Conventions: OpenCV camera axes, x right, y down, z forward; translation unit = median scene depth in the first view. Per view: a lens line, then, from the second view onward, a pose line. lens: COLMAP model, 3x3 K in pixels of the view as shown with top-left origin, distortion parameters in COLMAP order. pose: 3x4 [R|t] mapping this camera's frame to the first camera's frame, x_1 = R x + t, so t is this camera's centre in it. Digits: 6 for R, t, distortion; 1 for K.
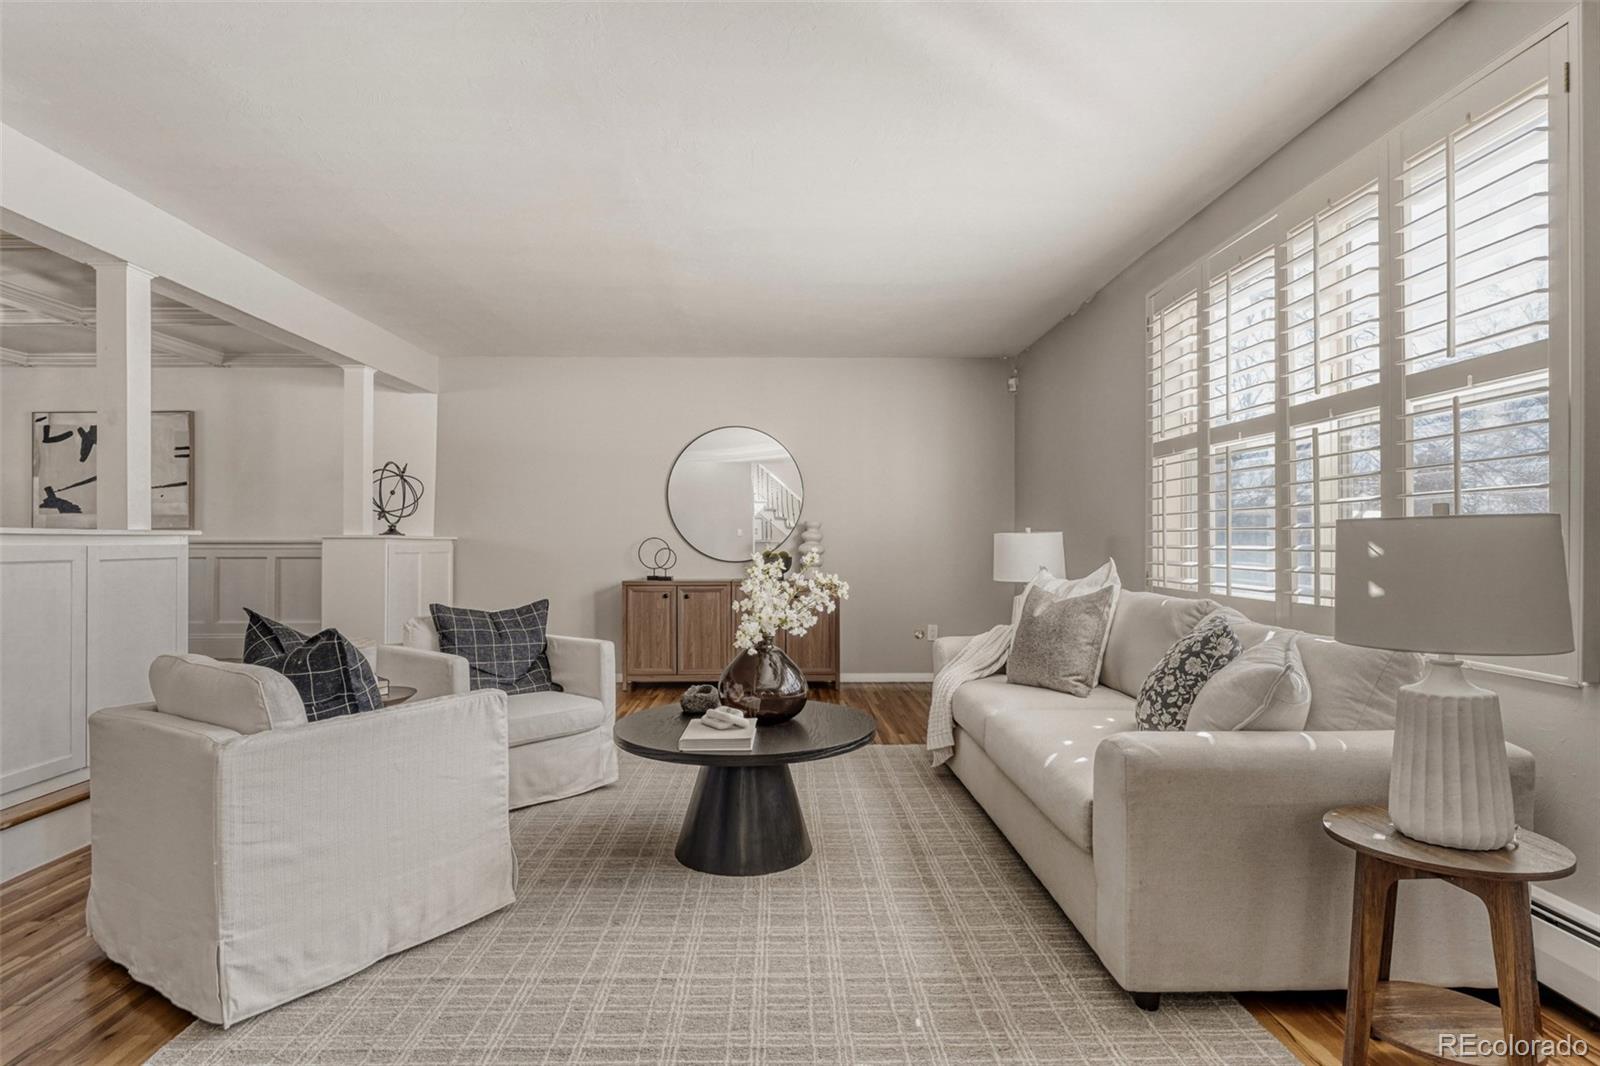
lens RADIAL K [[825.4, 0, 736.6], [0, 825.4, 540.0], [0, 0, 1]] dist [-0.006447, -0.001247]
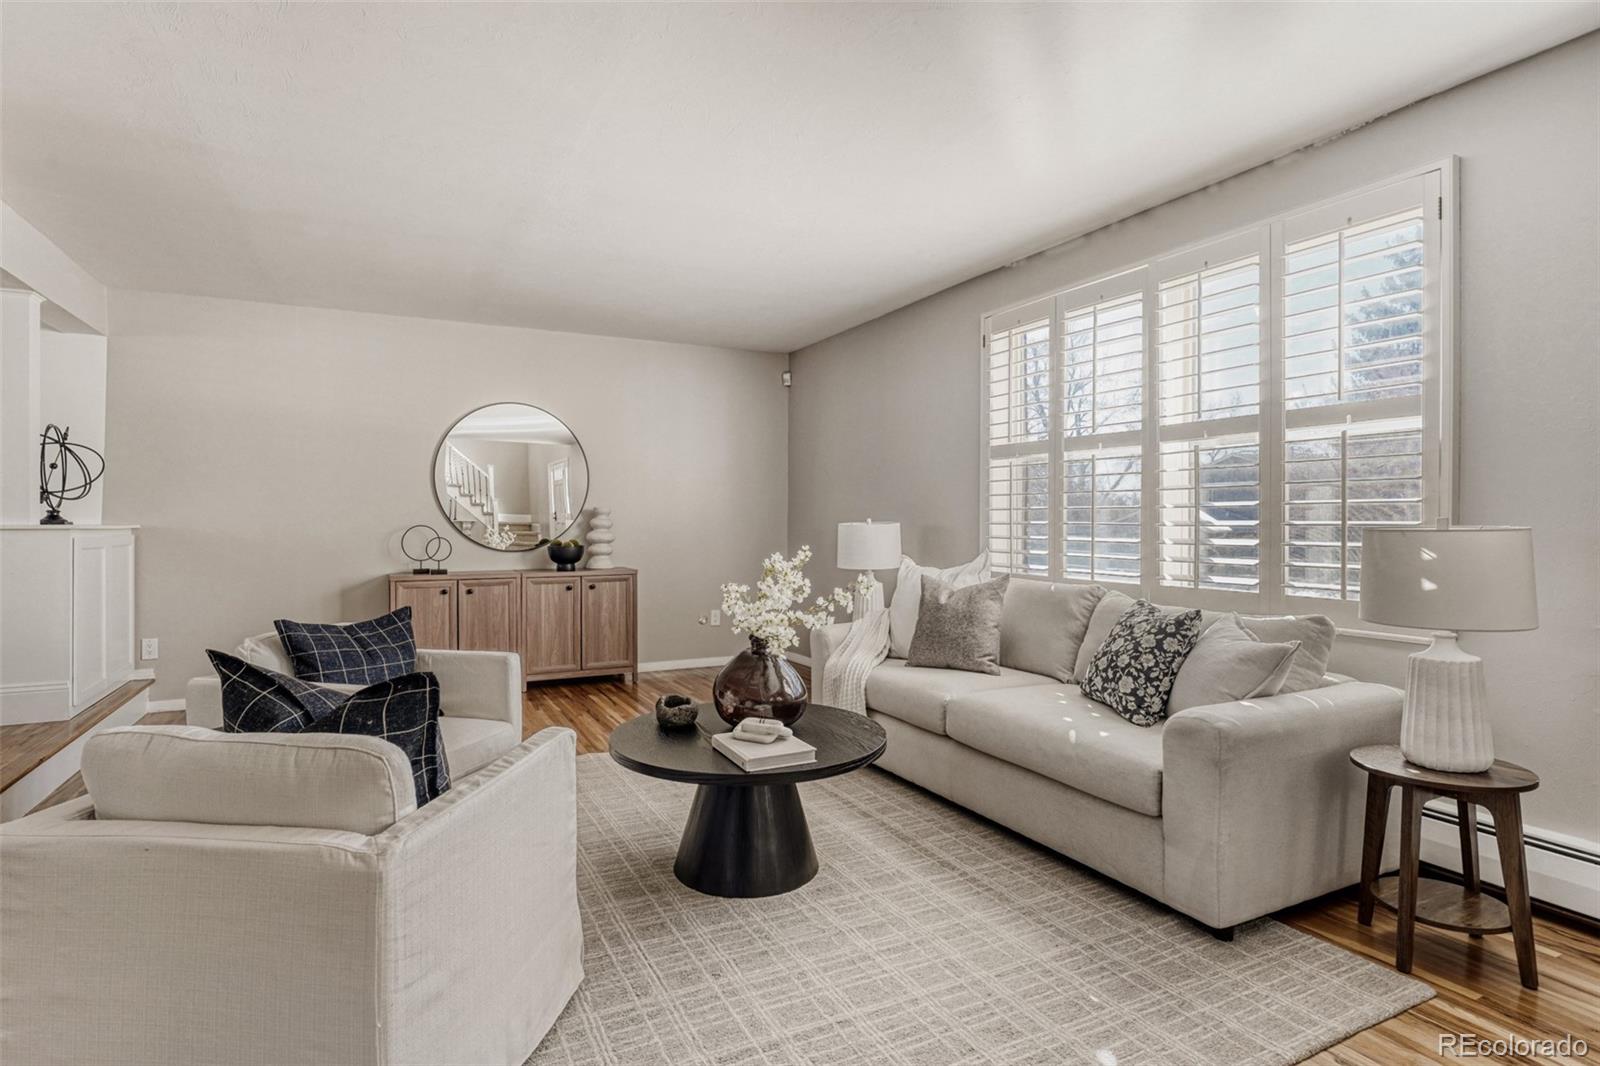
lens RADIAL K [[825.4, 0, 797.4], [0, 825.4, 529.9], [0, 0, 1]] dist [-0.006447, -0.001247]
pose [[0.903068, -0.004765, 0.429470, -0.396158], [0.000373, 0.999947, 0.010309, -0.022983], [-0.429496, -0.009149, 0.903022, 0.142285]]
